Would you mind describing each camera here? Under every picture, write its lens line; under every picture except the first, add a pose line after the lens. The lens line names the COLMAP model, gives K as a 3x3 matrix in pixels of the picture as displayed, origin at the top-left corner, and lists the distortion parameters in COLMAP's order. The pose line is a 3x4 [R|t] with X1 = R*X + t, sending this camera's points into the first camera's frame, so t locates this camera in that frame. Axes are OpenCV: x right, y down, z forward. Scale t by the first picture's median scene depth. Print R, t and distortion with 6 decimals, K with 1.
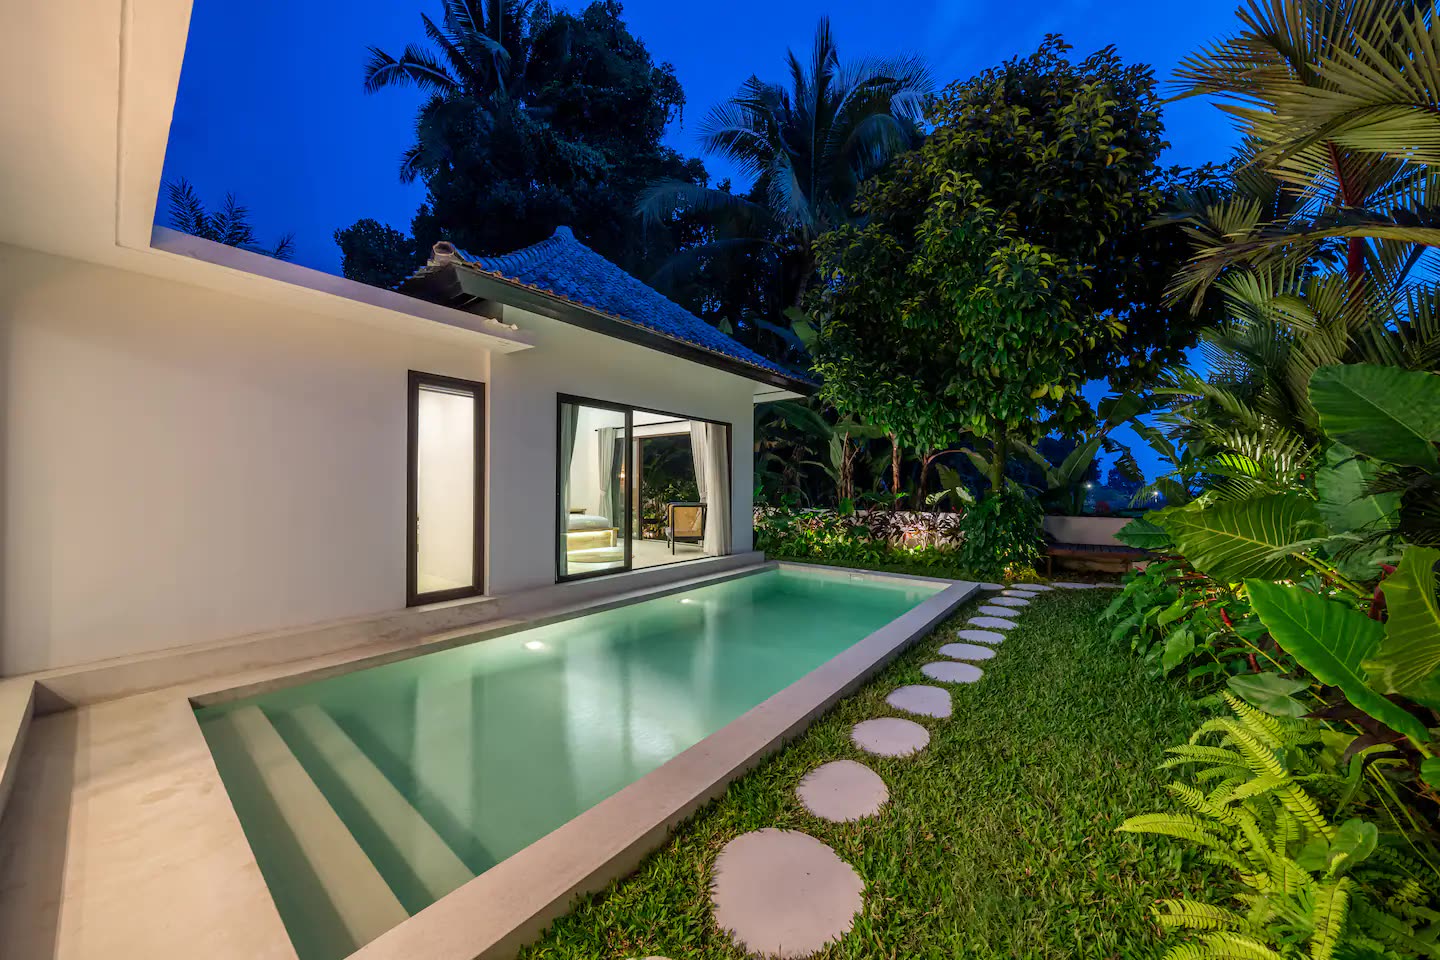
lens RADIAL K [[481.8, 0, 715.1], [0, 481.8, 461.3], [0, 0, 1]] dist [-0.001611, -0.000184]
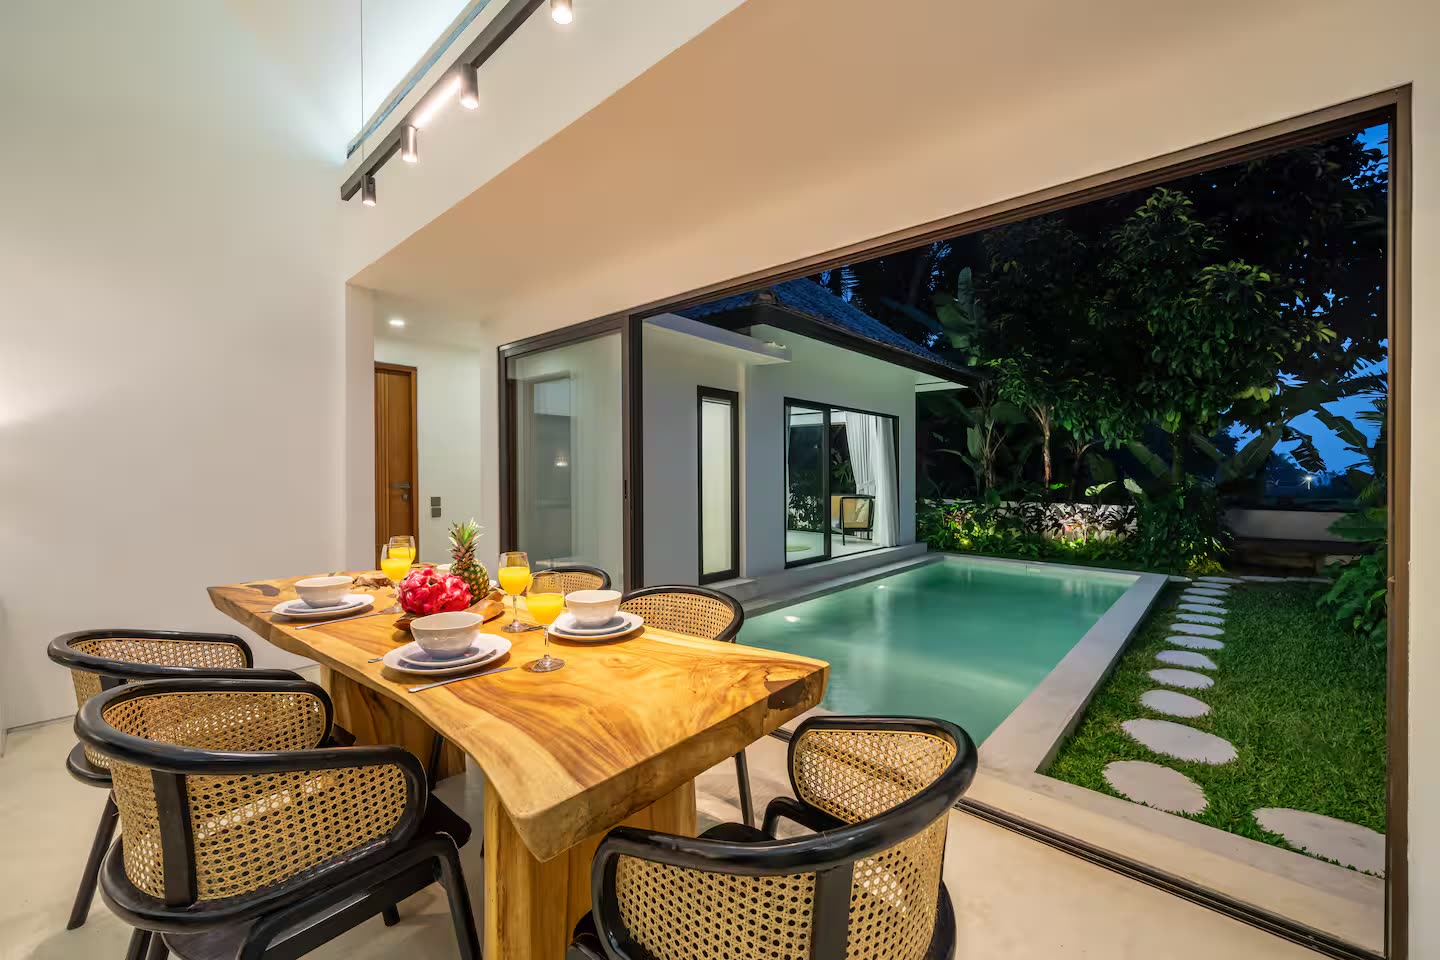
lens RADIAL K [[568.9, 0, 719.5], [0, 568.9, 445.0], [0, 0, 1]] dist [0.001505, 0.000571]
pose [[0.998360, -0.002091, -0.057212, -0.327559], [0.002649, 0.999950, 0.009667, -0.036662], [0.057189, -0.009802, 0.998315, -0.255093]]
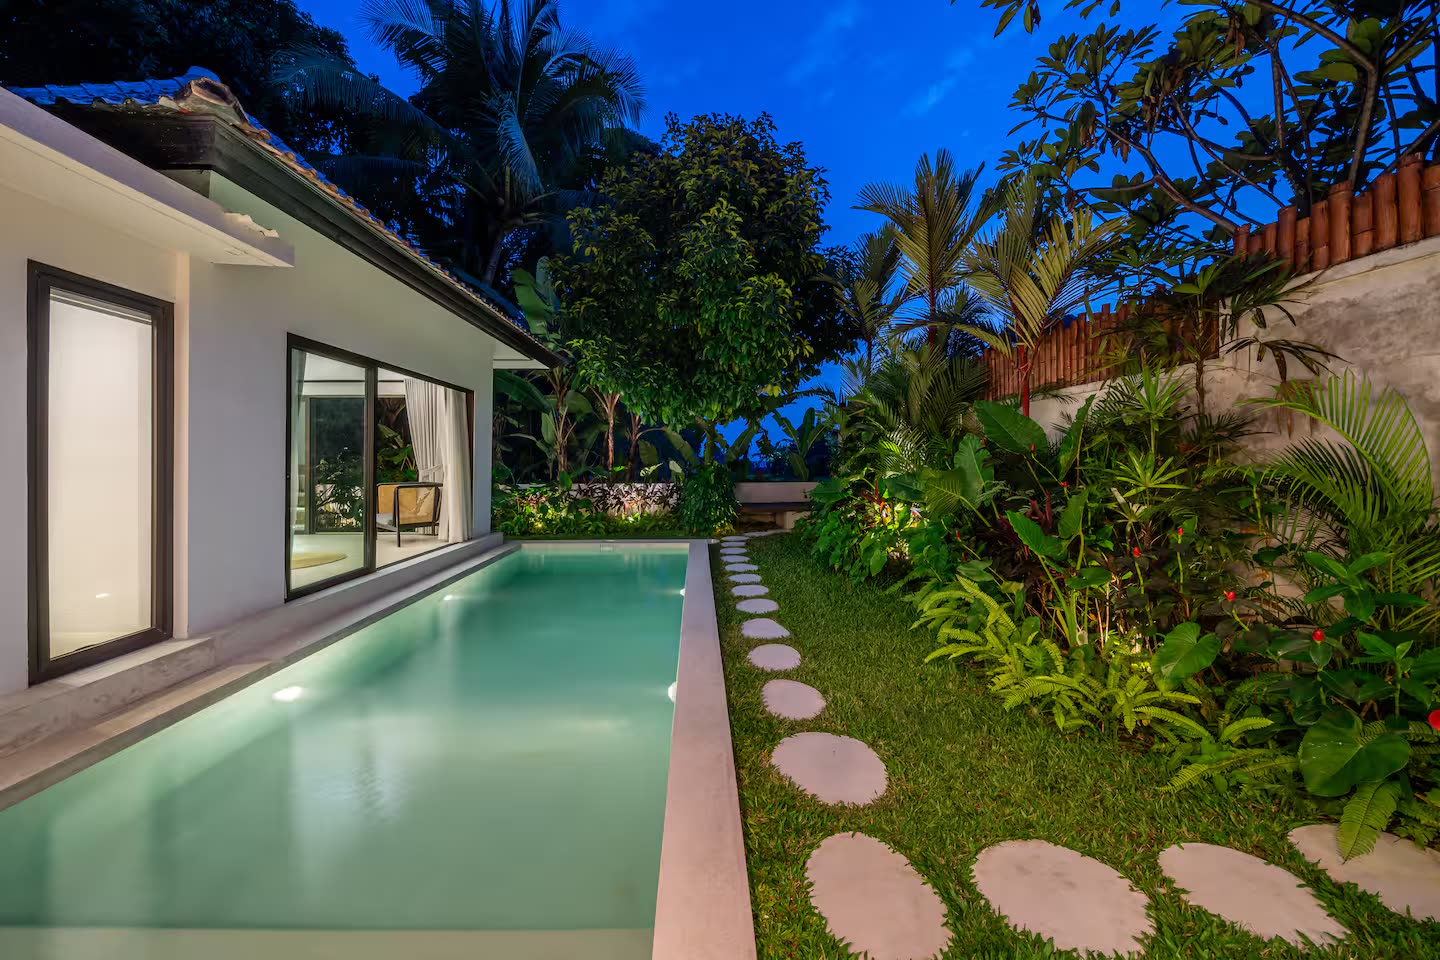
lens RADIAL K [[492.2, 0, 697.0], [0, 492.2, 447.6], [0, 0, 1]] dist [-0.001537, -0.000190]
pose [[0.777185, 0.008979, 0.629209, -0.256210], [-0.027538, 0.999426, 0.019753, -0.004671], [-0.628670, -0.032679, 0.776985, 0.049973]]
